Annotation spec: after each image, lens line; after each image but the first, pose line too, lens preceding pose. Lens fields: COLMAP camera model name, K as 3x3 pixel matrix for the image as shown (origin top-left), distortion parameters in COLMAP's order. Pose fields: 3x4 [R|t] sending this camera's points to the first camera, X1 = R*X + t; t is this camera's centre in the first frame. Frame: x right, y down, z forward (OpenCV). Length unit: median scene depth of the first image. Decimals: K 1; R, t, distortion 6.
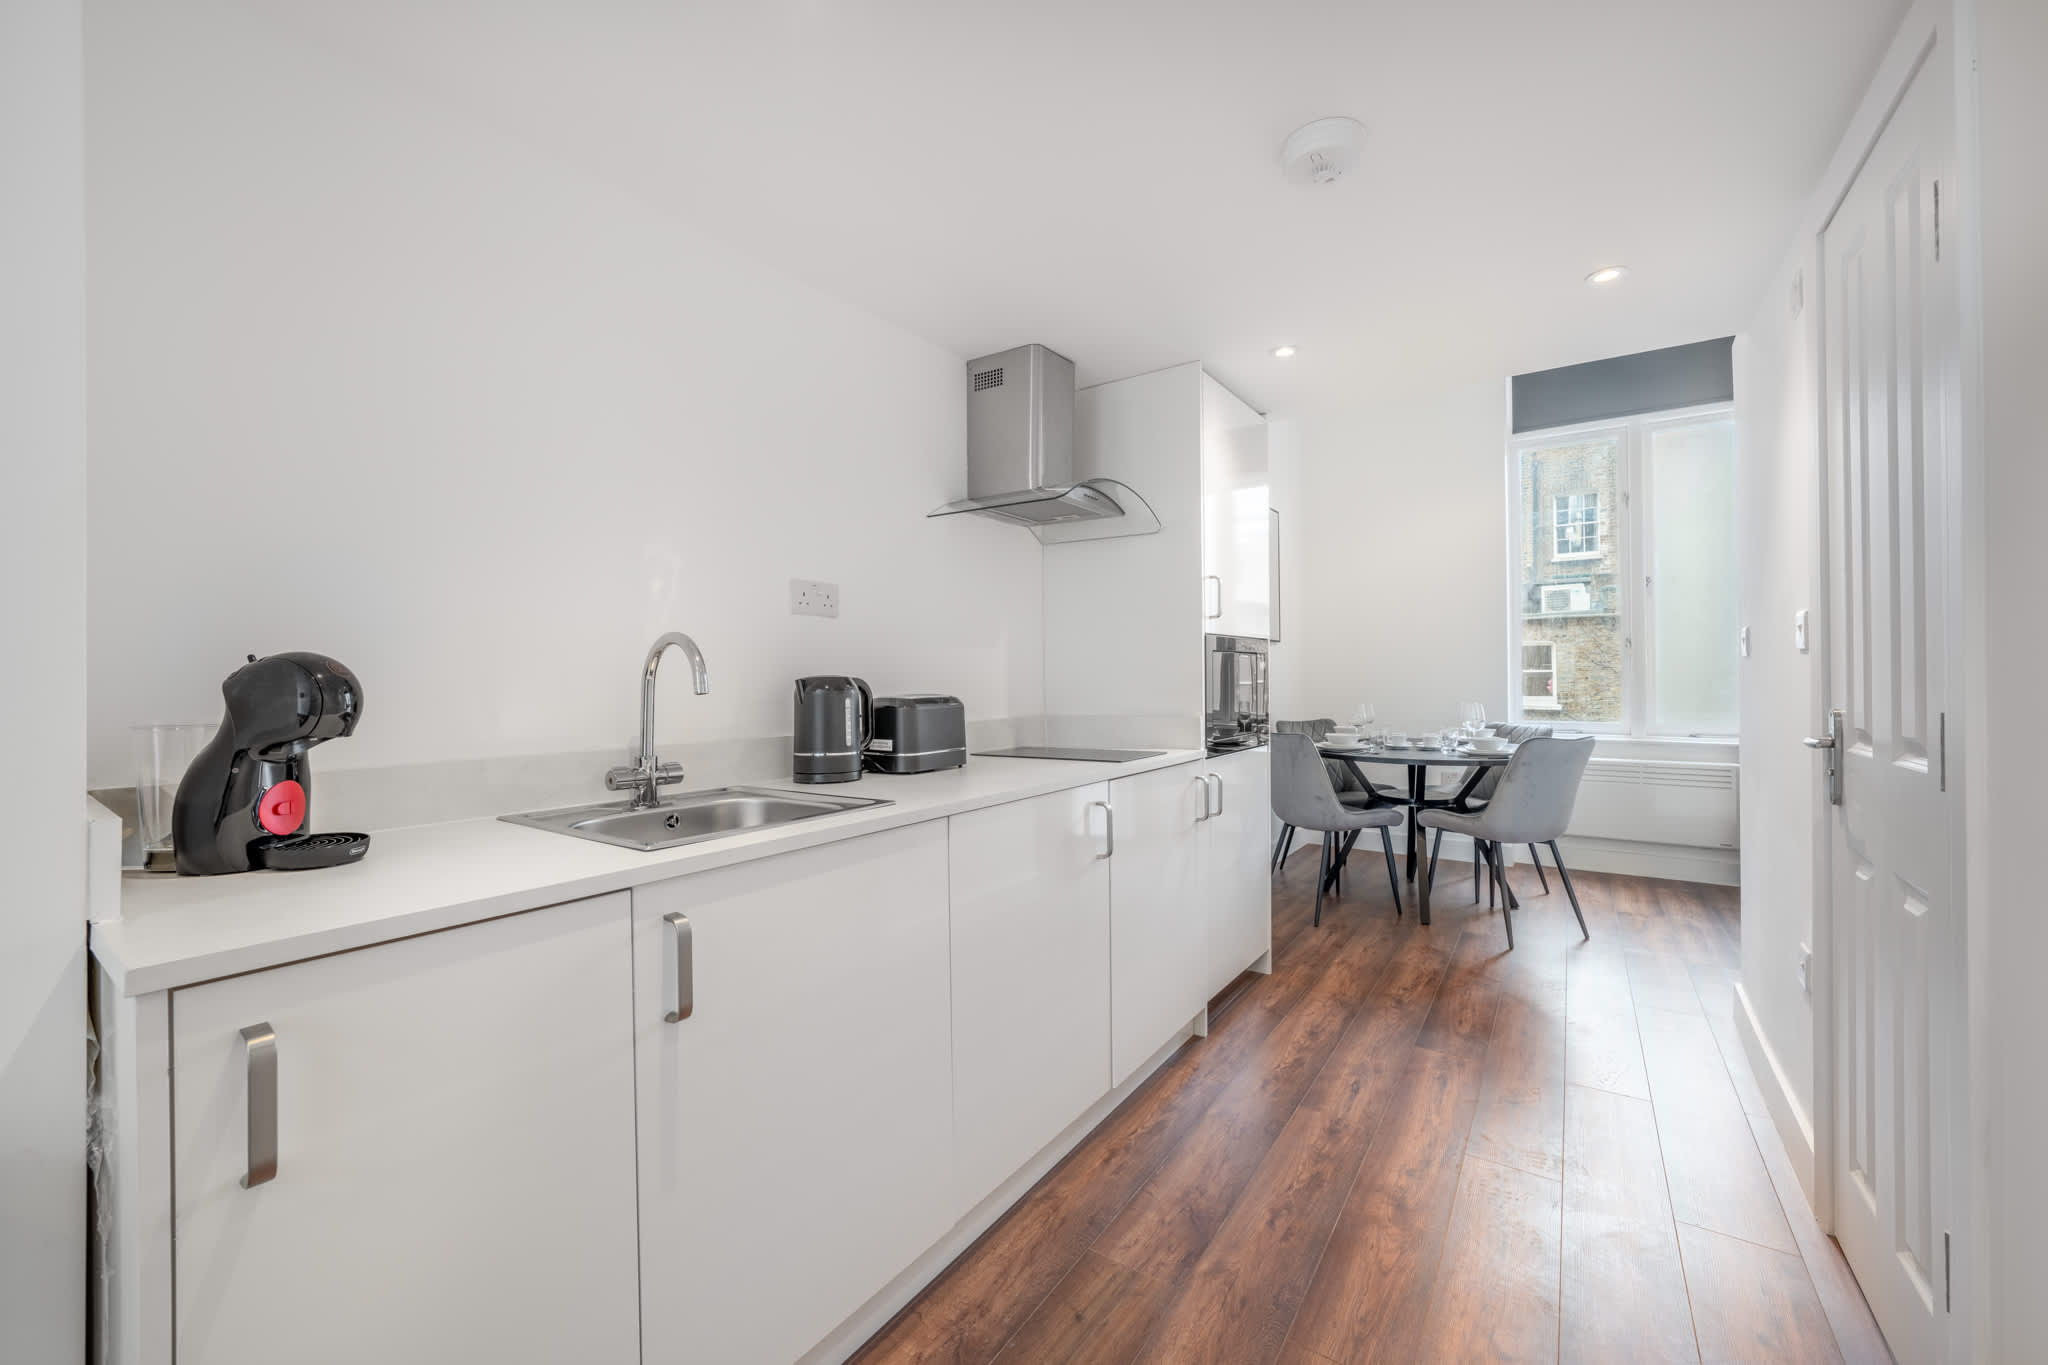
lens RADIAL K [[798.9, 0, 1030.7], [0, 798.9, 631.7], [0, 0, 1]] dist [-0.013442, 0.000217]
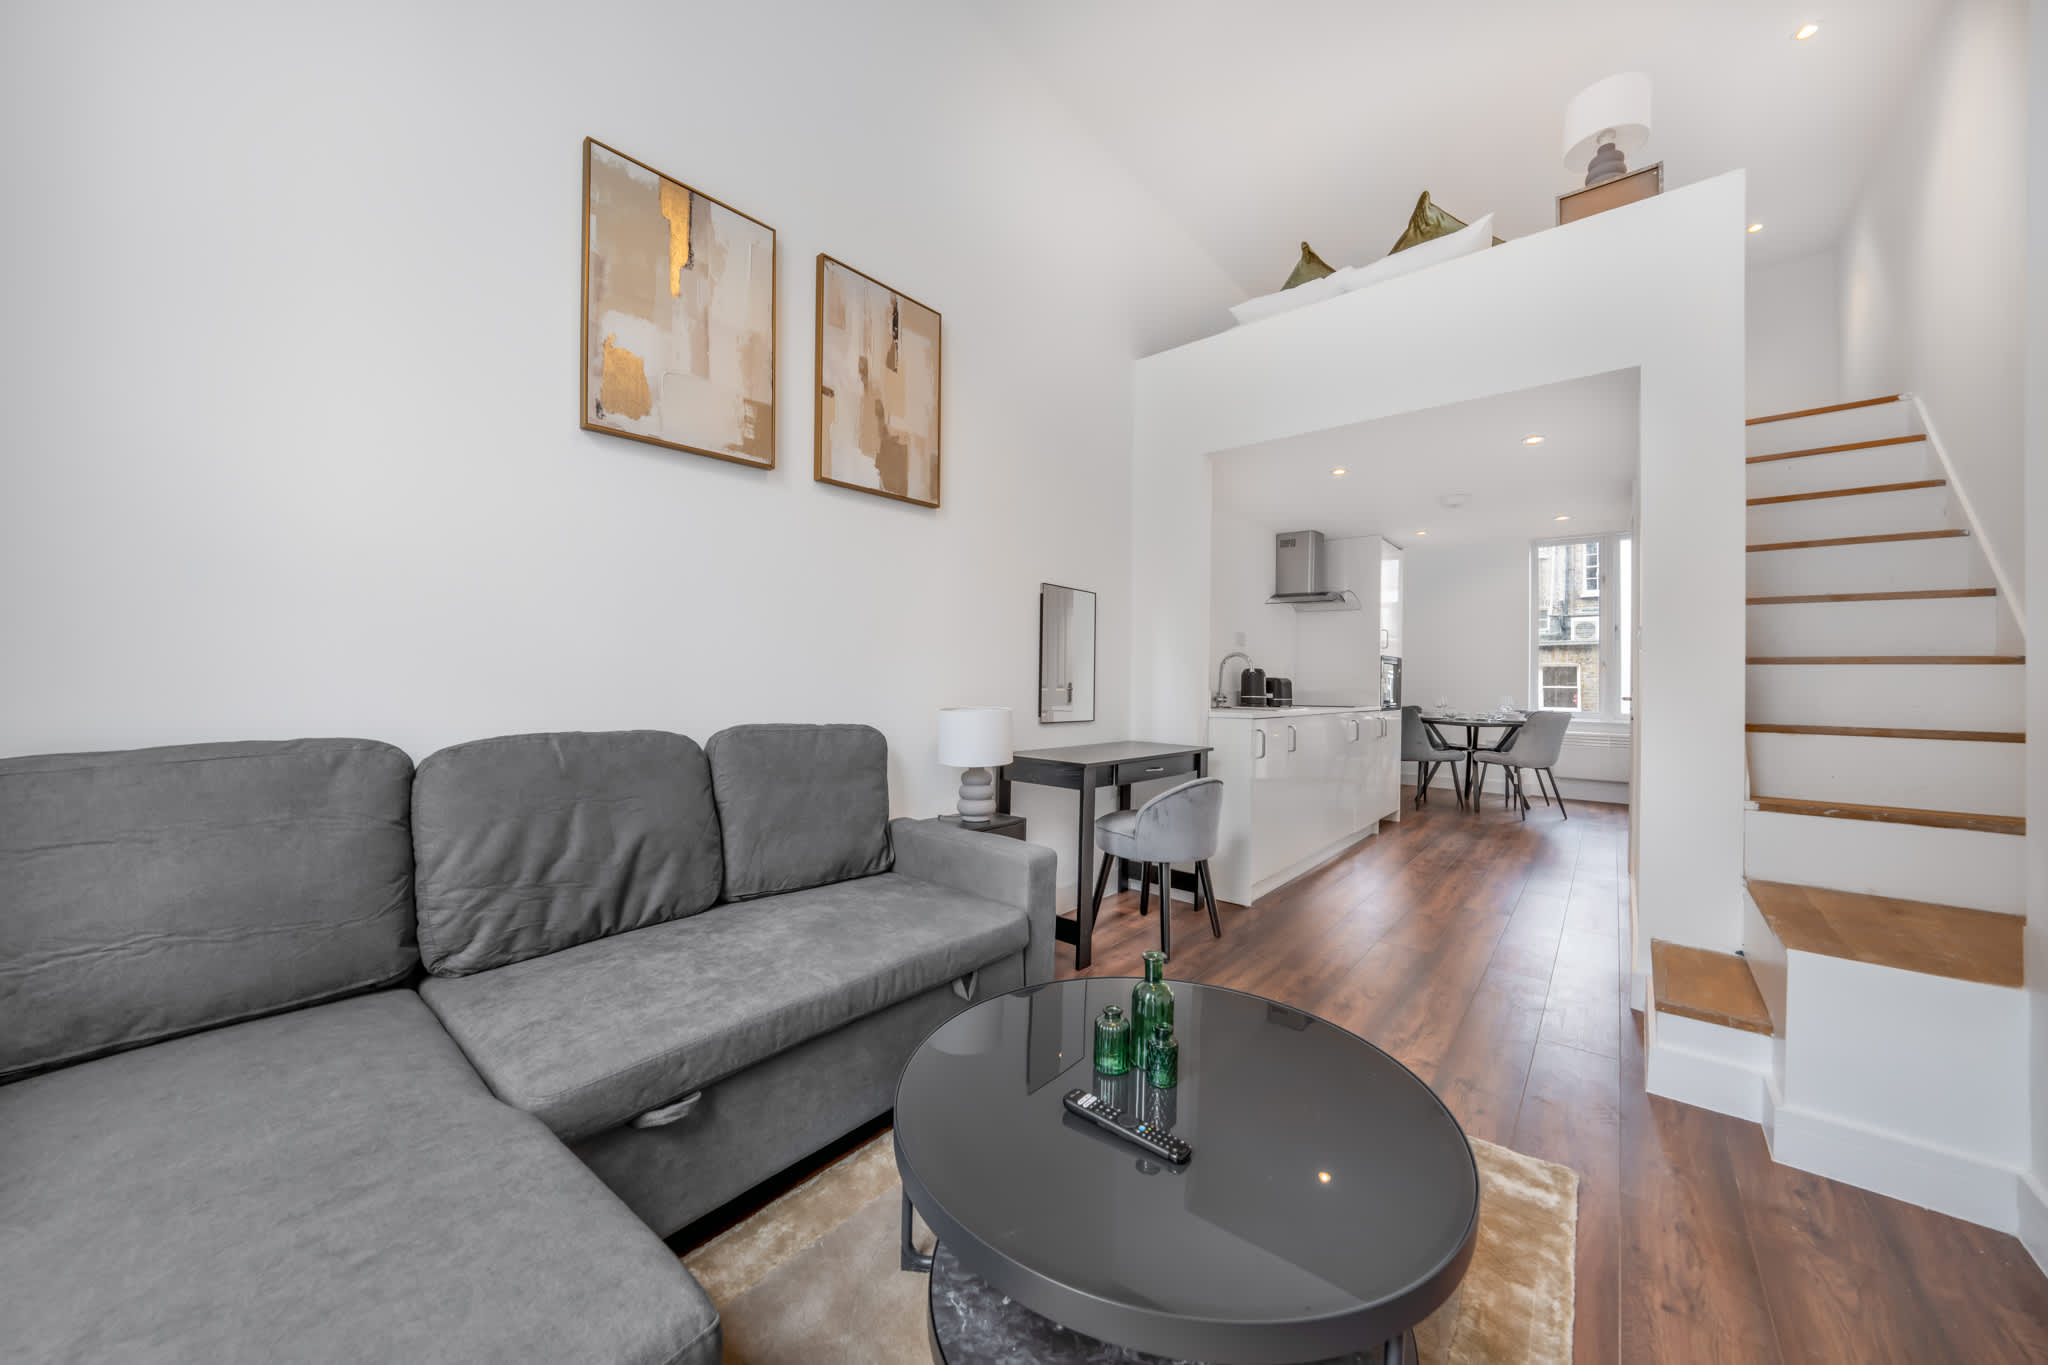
lens RADIAL K [[711.3, 0, 1042.8], [0, 711.3, 640.9], [0, 0, 1]] dist [-0.007557, 0.000637]
pose [[0.996802, 0.020620, -0.077201, -0.382374], [-0.020907, 0.999777, -0.002913, -0.008539], [0.077124, 0.004518, 0.997011, -0.710016]]
